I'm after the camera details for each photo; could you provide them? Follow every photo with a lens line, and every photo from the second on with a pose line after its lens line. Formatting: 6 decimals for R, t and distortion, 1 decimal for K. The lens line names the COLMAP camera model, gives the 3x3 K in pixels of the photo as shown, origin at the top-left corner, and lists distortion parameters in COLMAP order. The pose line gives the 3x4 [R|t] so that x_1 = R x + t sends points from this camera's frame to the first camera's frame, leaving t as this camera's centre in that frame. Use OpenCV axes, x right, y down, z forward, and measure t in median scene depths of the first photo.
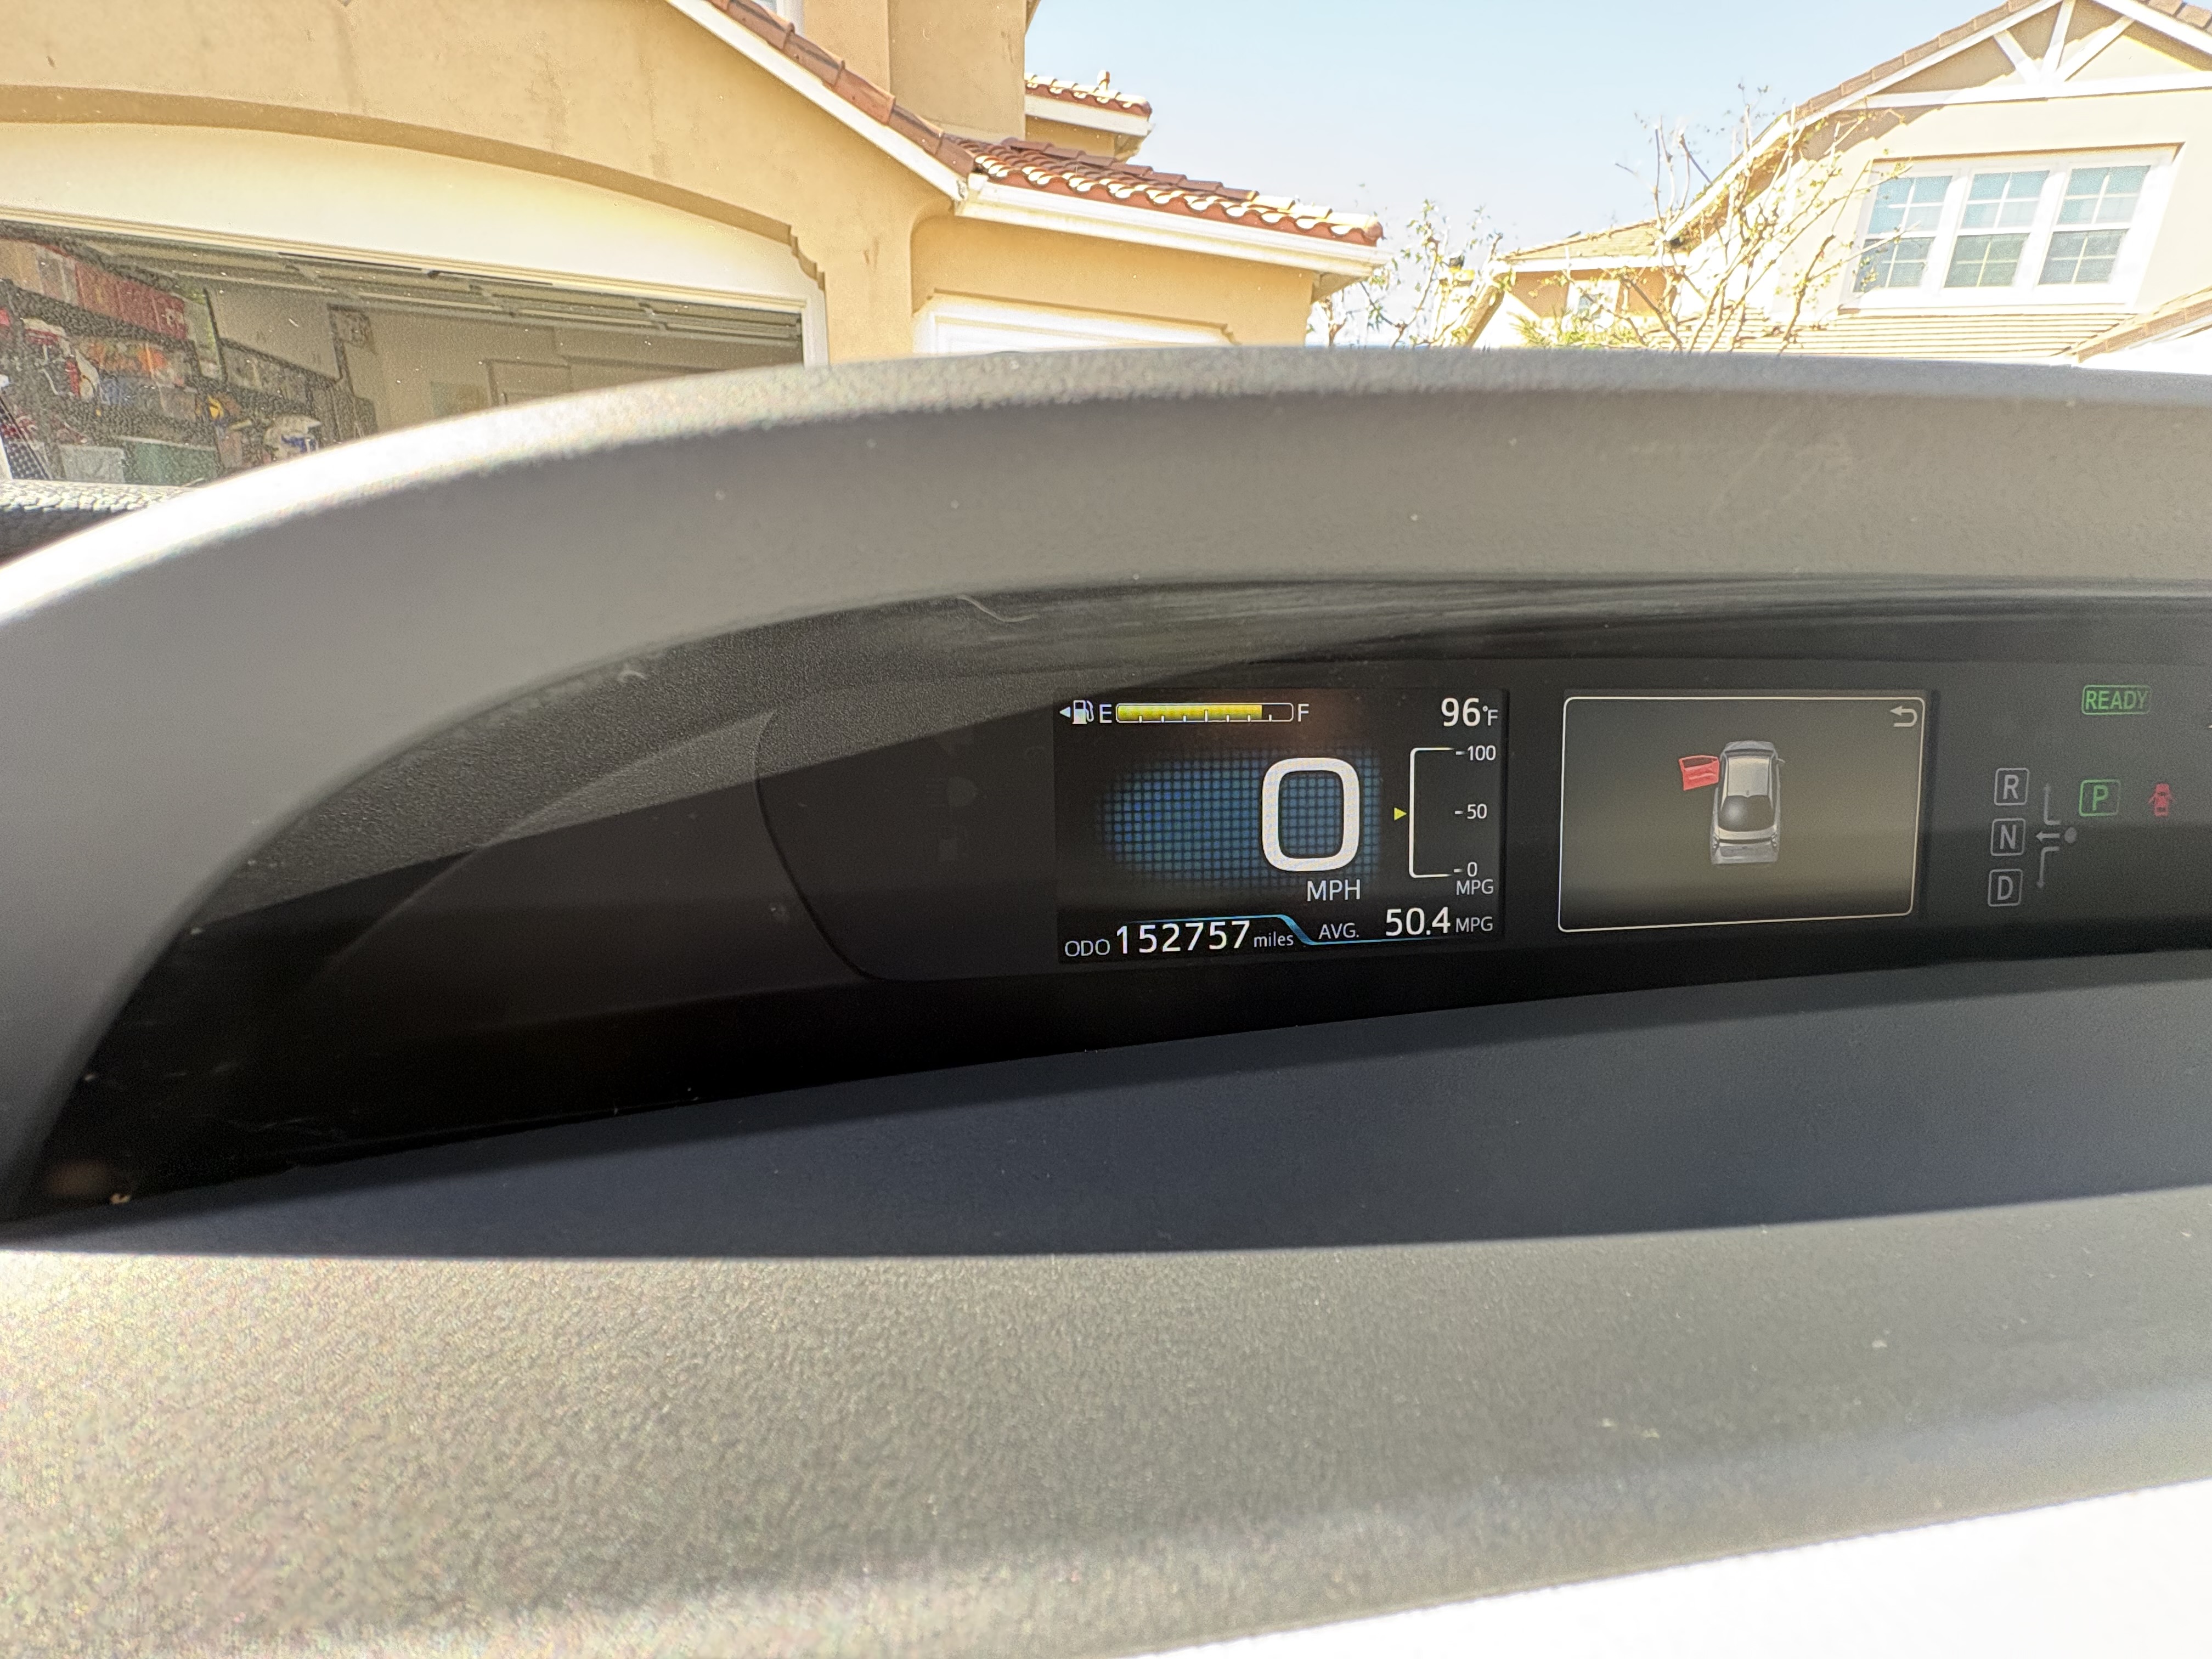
lens RADIAL K [[896.1, 0, 1106.0], [0, 896.1, 829.5], [0, 0, 1]] dist [-0.000282, -0.000095]
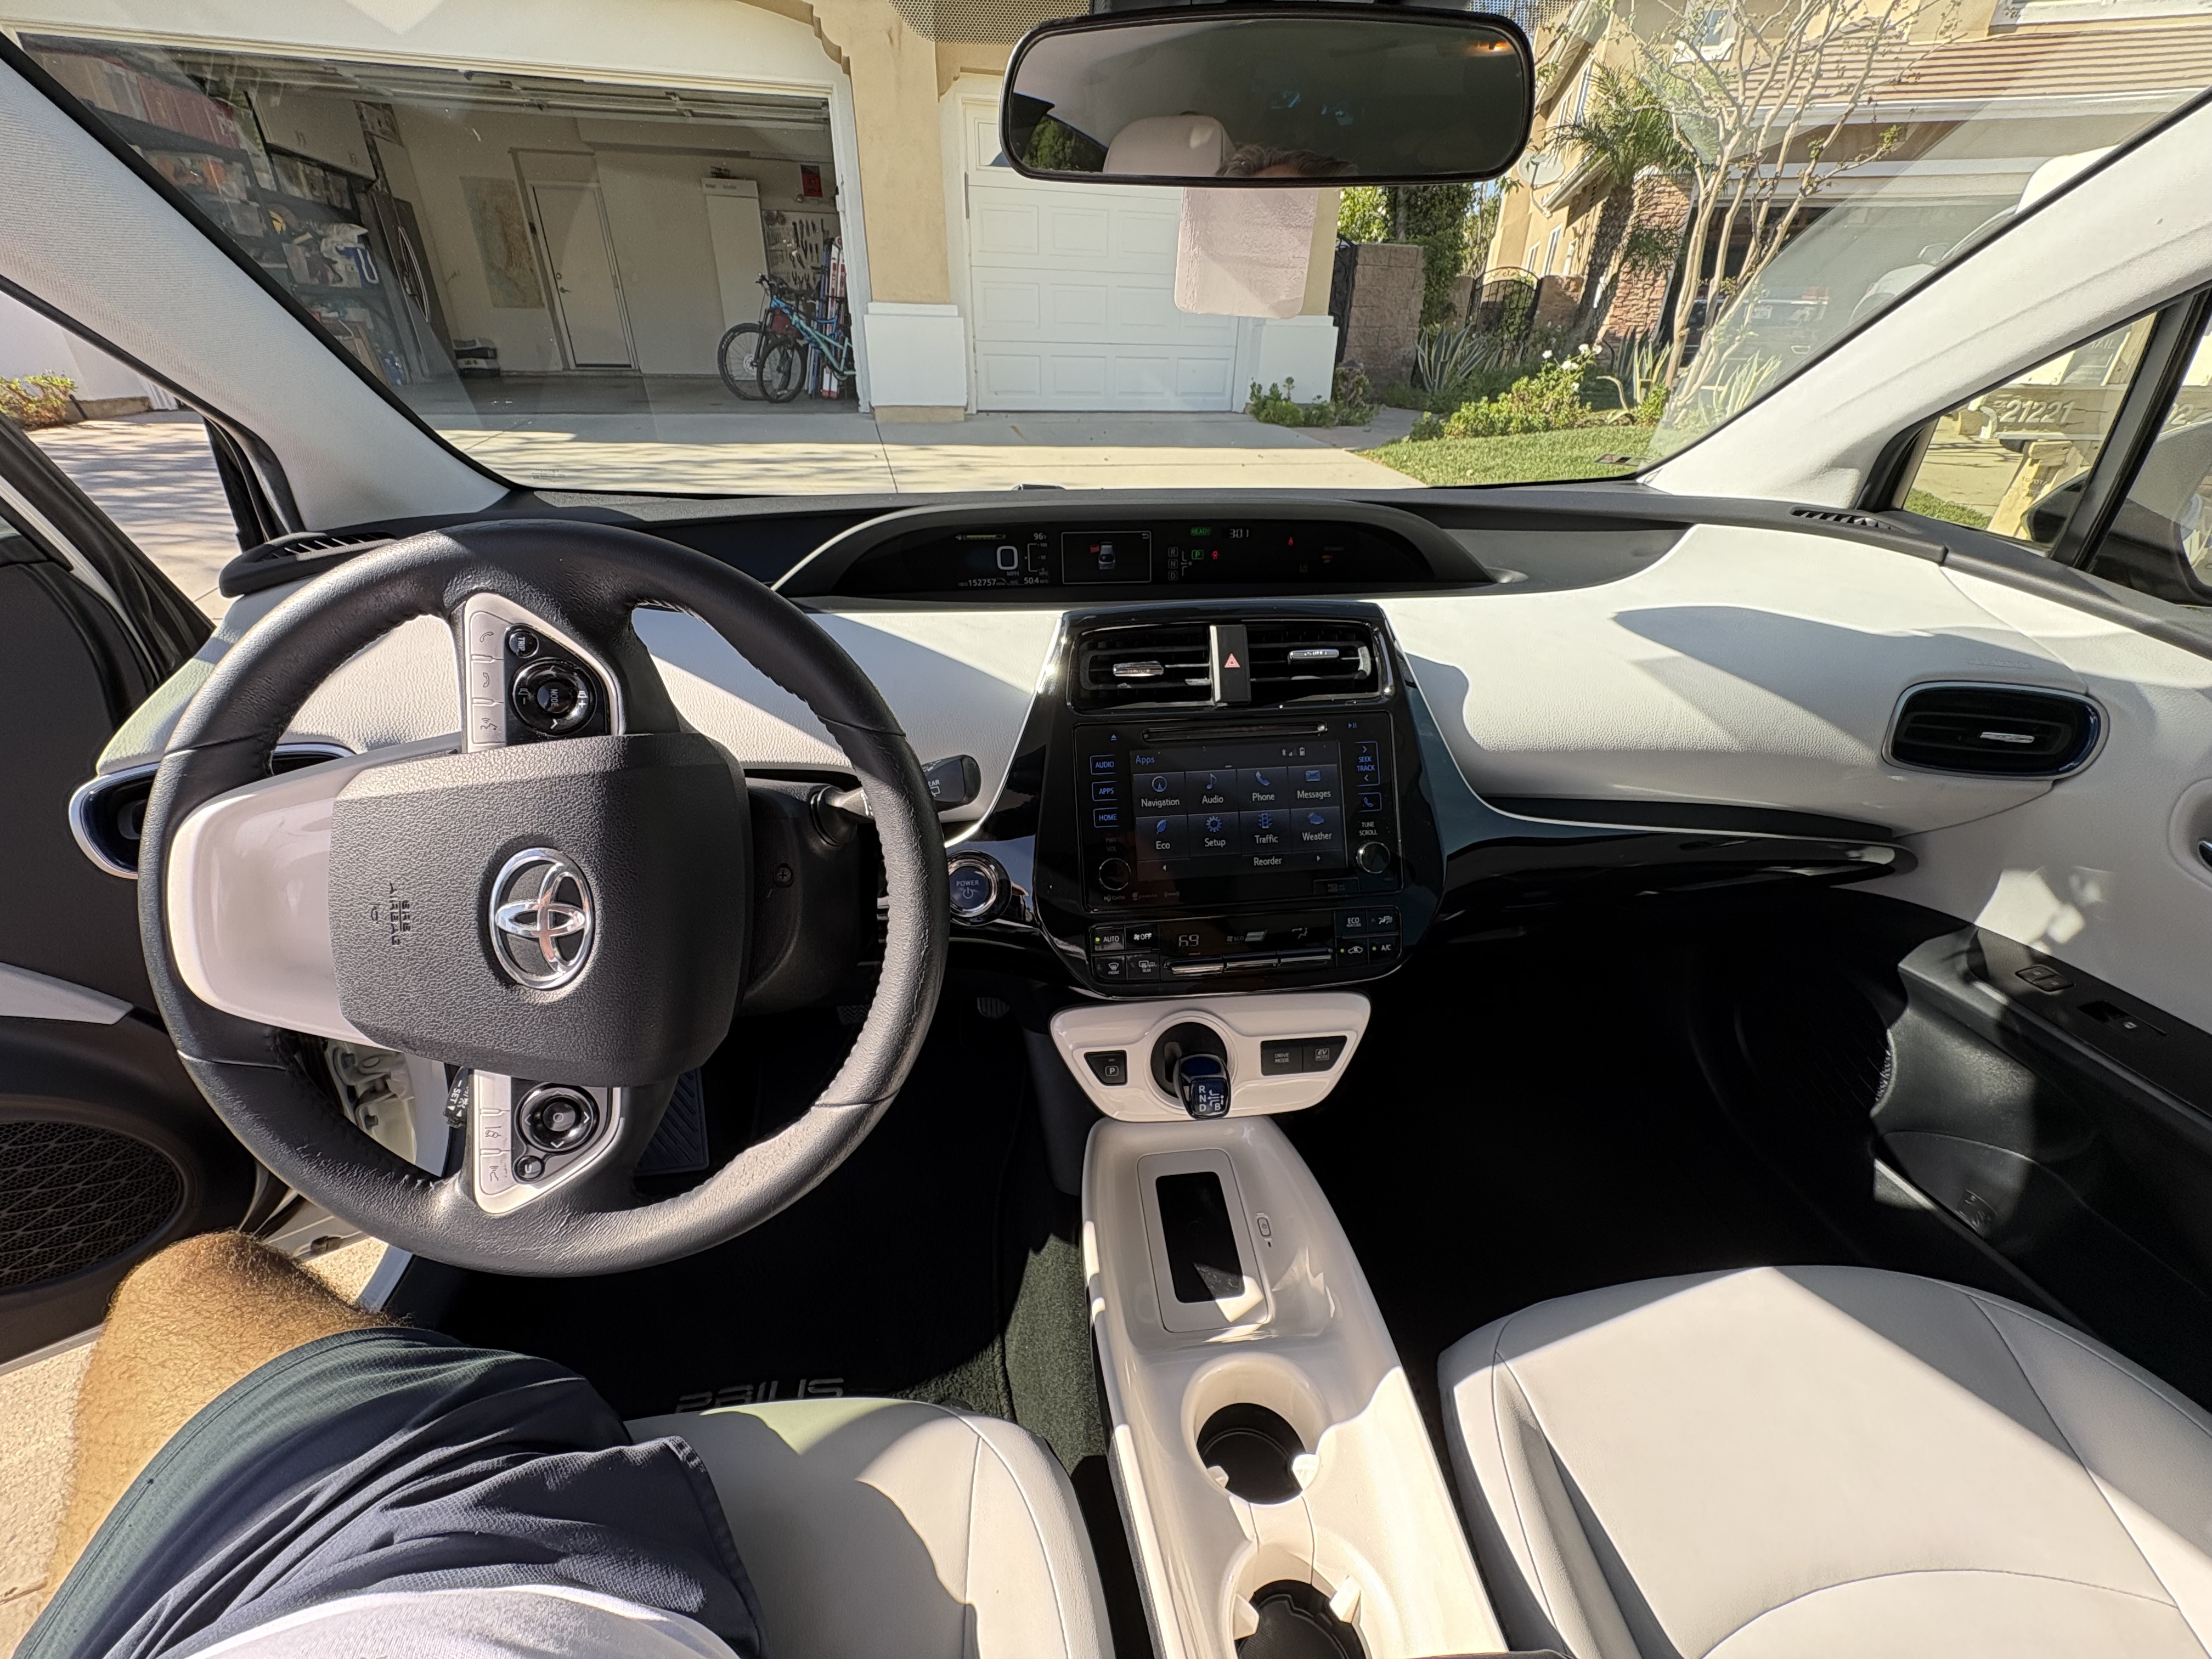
lens RADIAL K [[896.1, 0, 1106.0], [0, 896.1, 829.5], [0, 0, 1]] dist [-0.000282, -0.000095]
pose [[0.998427, 0.009364, -0.055277, 0.026735], [0.001944, 0.979577, 0.201060, 0.011619], [0.056030, -0.200852, 0.978018, -0.104268]]
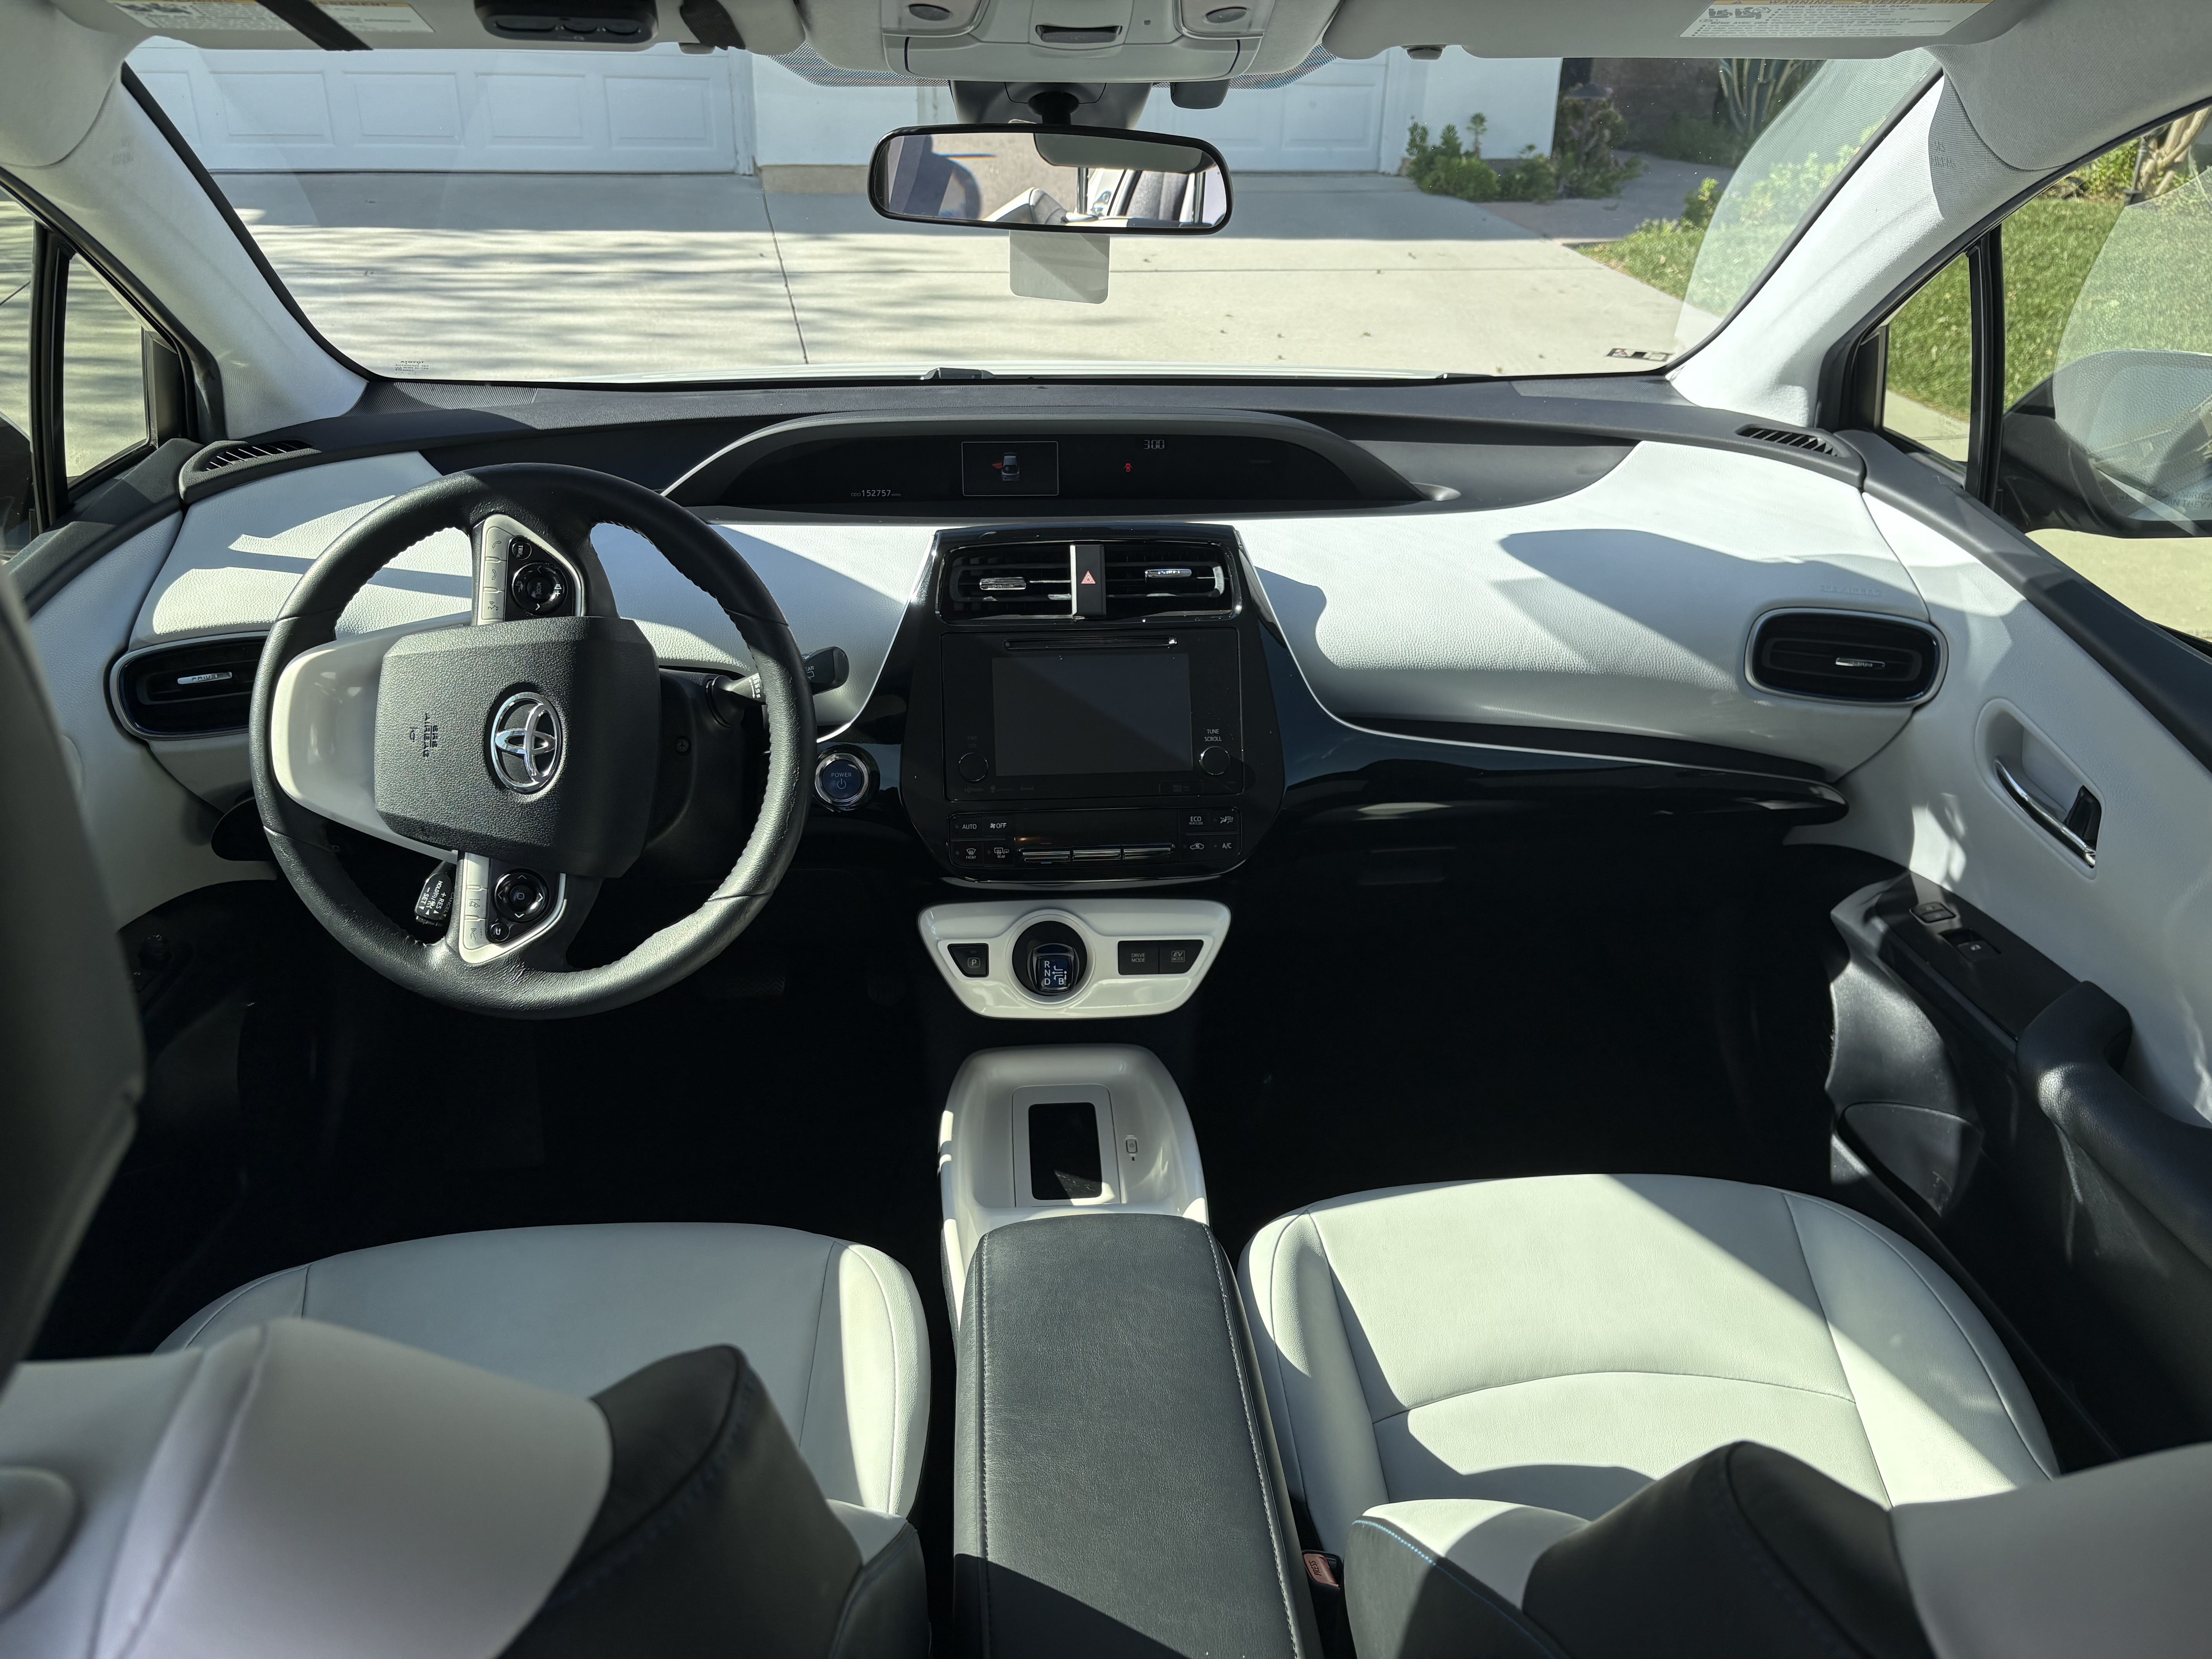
lens RADIAL K [[1736.2, 0, 1106.0], [0, 1736.2, 829.5], [0, 0, 1]] dist [0.102500, -0.184374]
pose [[0.994128, 0.029859, -0.104010, 0.066909], [-0.014306, 0.989006, 0.147181, 0.012593], [0.107261, -0.144829, 0.983626, -0.236792]]
